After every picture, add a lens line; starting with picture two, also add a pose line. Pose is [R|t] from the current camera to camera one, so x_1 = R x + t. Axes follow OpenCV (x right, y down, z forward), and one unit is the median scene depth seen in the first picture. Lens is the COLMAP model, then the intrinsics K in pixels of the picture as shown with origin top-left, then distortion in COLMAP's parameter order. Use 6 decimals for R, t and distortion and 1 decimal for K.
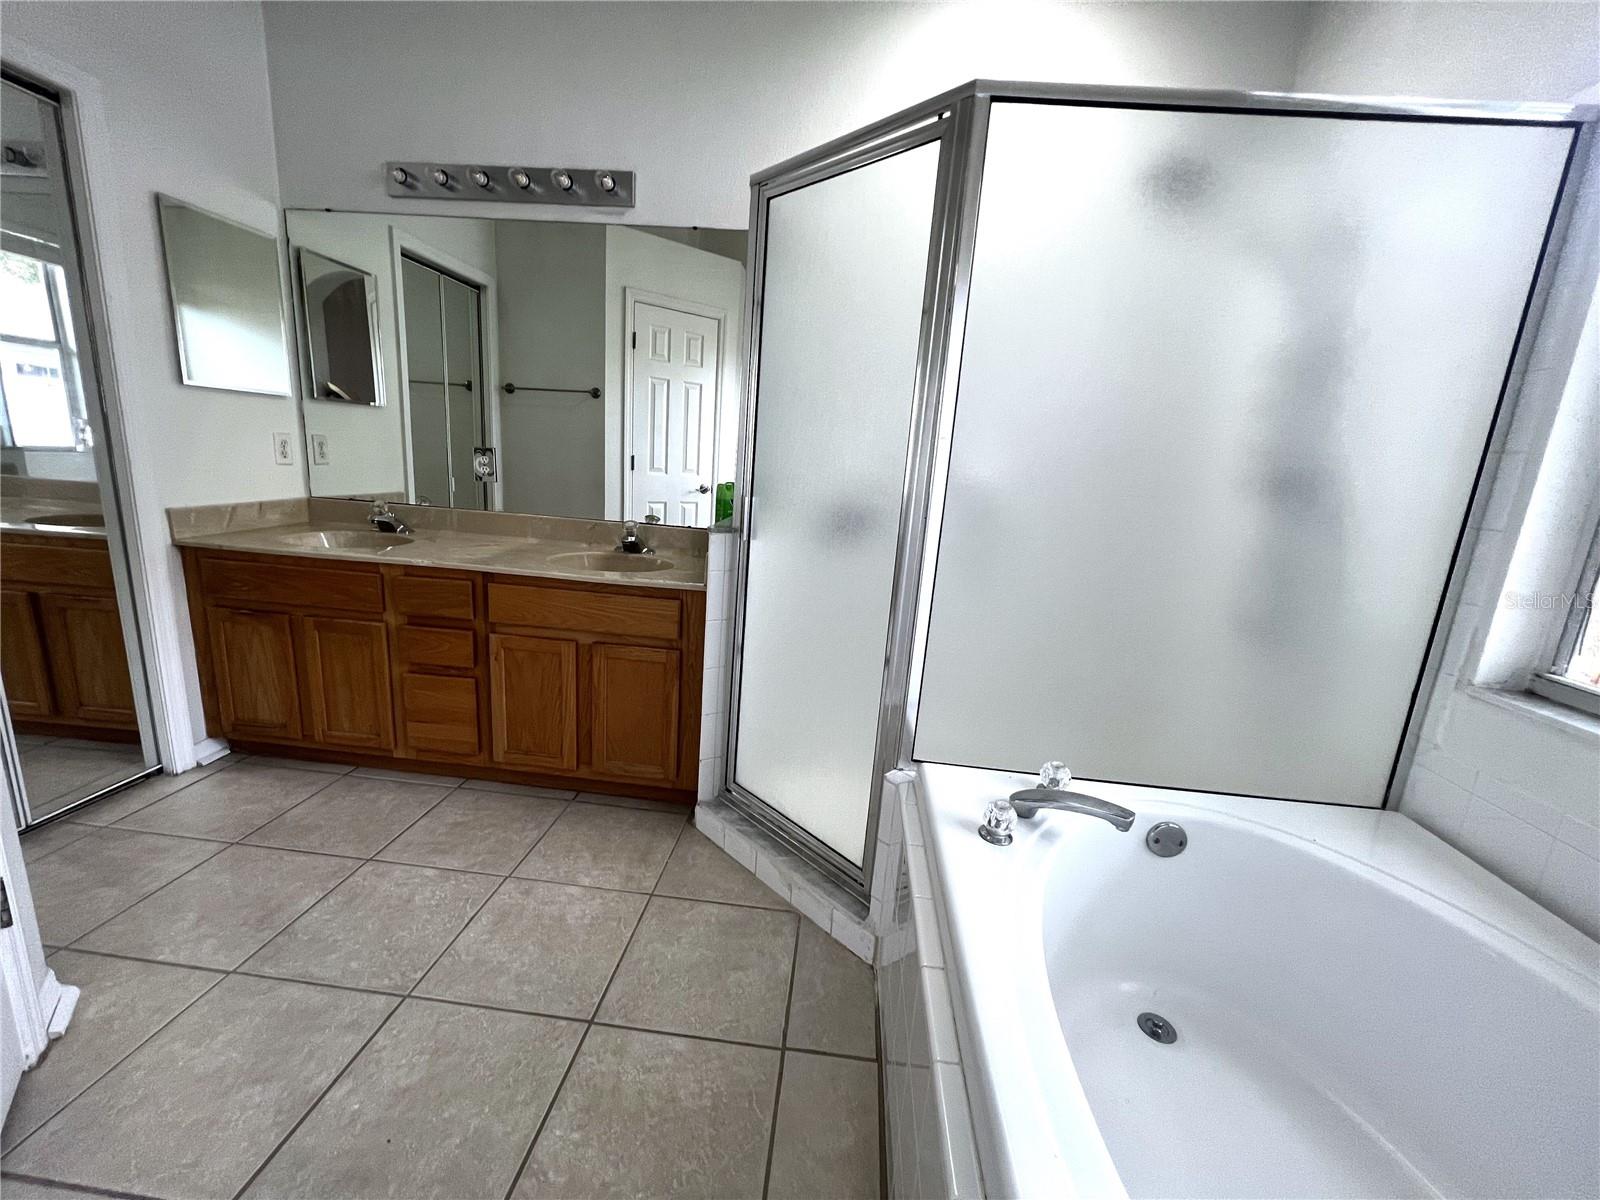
lens RADIAL K [[638.9, 0, 799.4], [0, 638.9, 603.6], [0, 0, 1]] dist [0.000203, -0.000327]
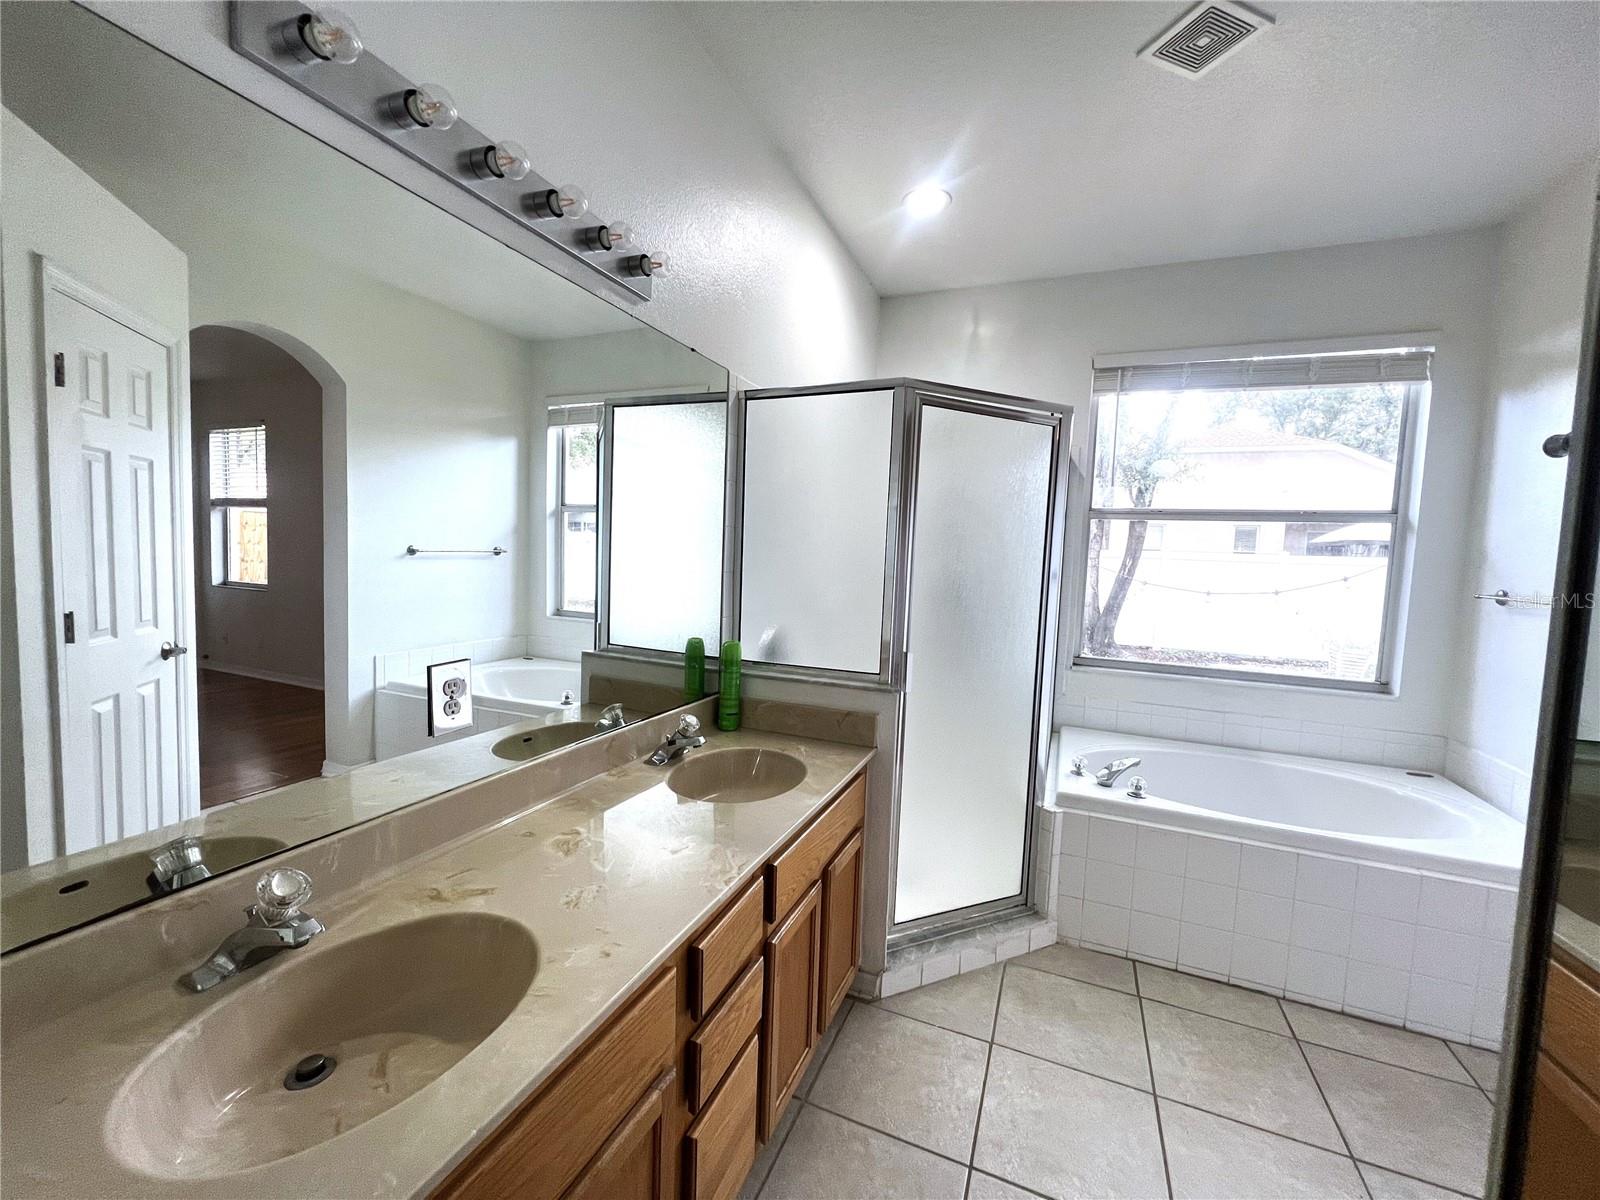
lens RADIAL K [[638.9, 0, 794.1], [0, 638.9, 605.6], [0, 0, 1]] dist [0.000203, -0.000327]
pose [[0.310102, -0.131232, 0.941602, -1.061255], [0.200475, 0.977183, 0.070168, -0.327889], [-0.929326, 0.167009, 0.329335, 0.733791]]
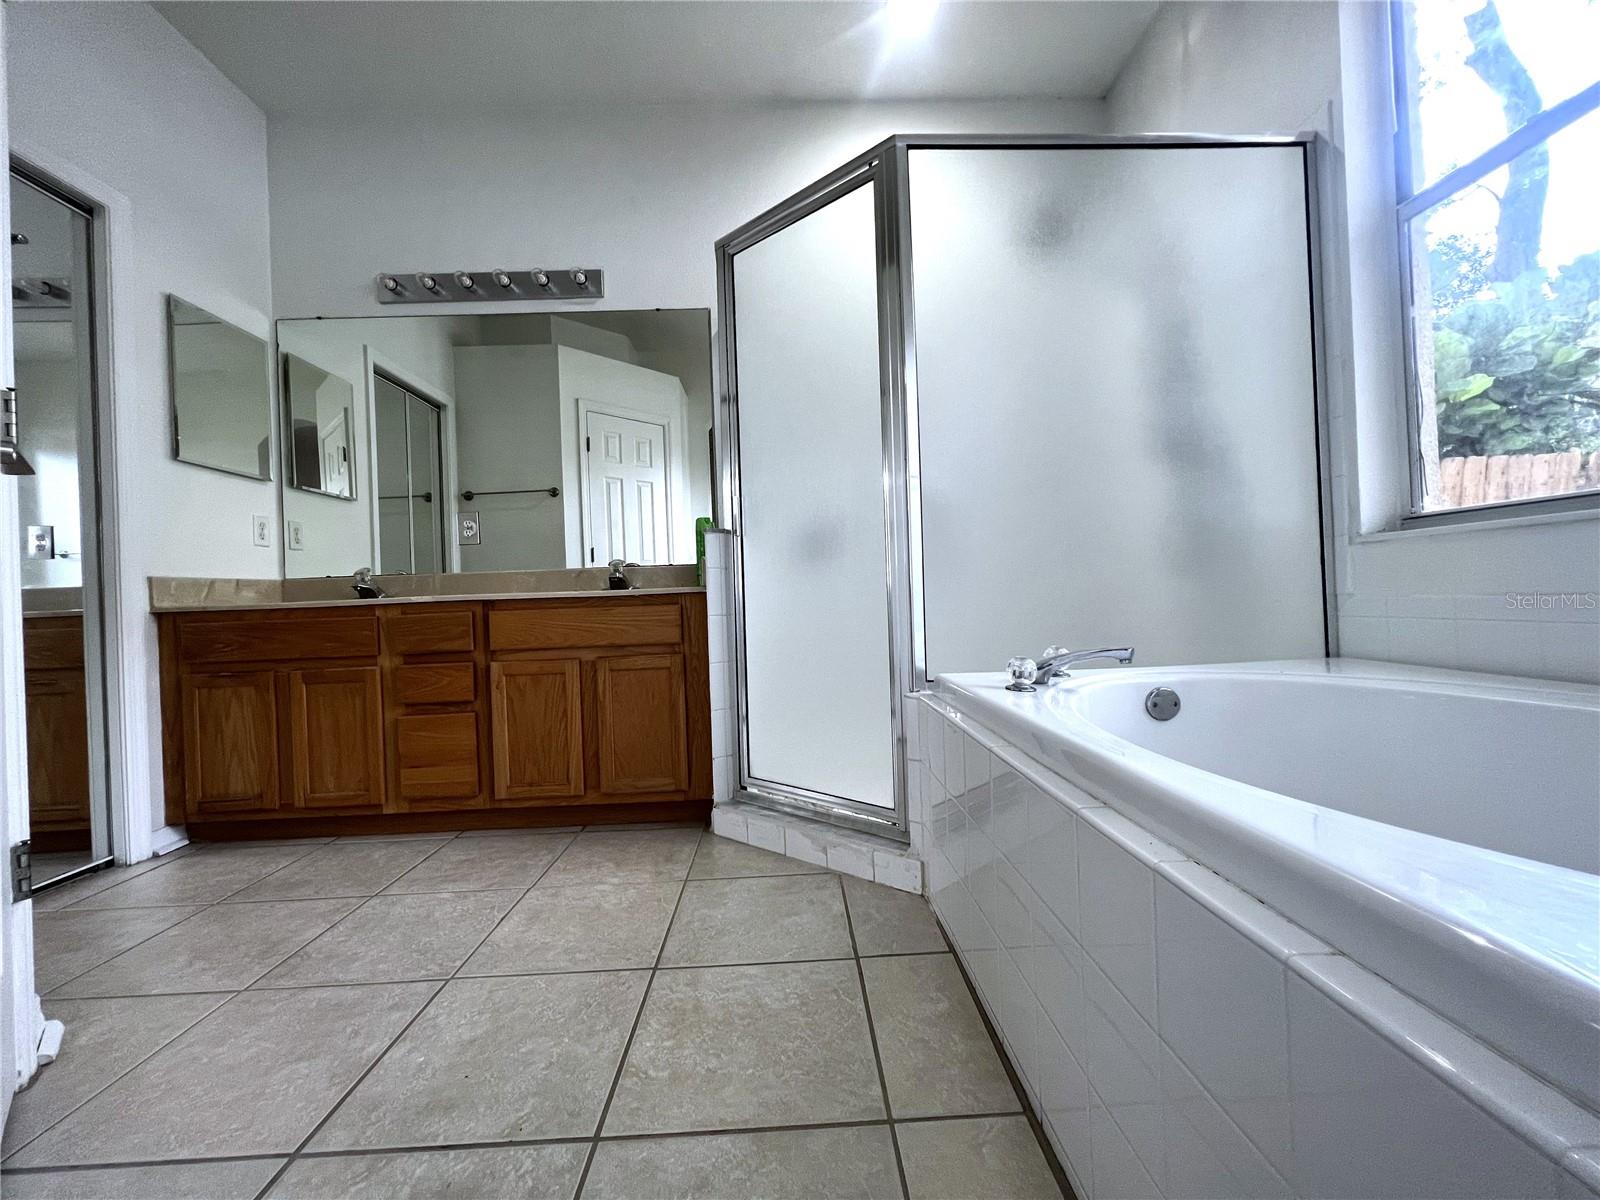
lens RADIAL K [[638.9, 0, 799.4], [0, 638.9, 606.4], [0, 0, 1]] dist [0.000203, -0.000327]
pose [[0.987647, -0.107800, 0.113724, -0.110232], [0.129689, 0.969680, -0.207128, 0.240128], [-0.087947, 0.219318, 0.971681, -0.046690]]
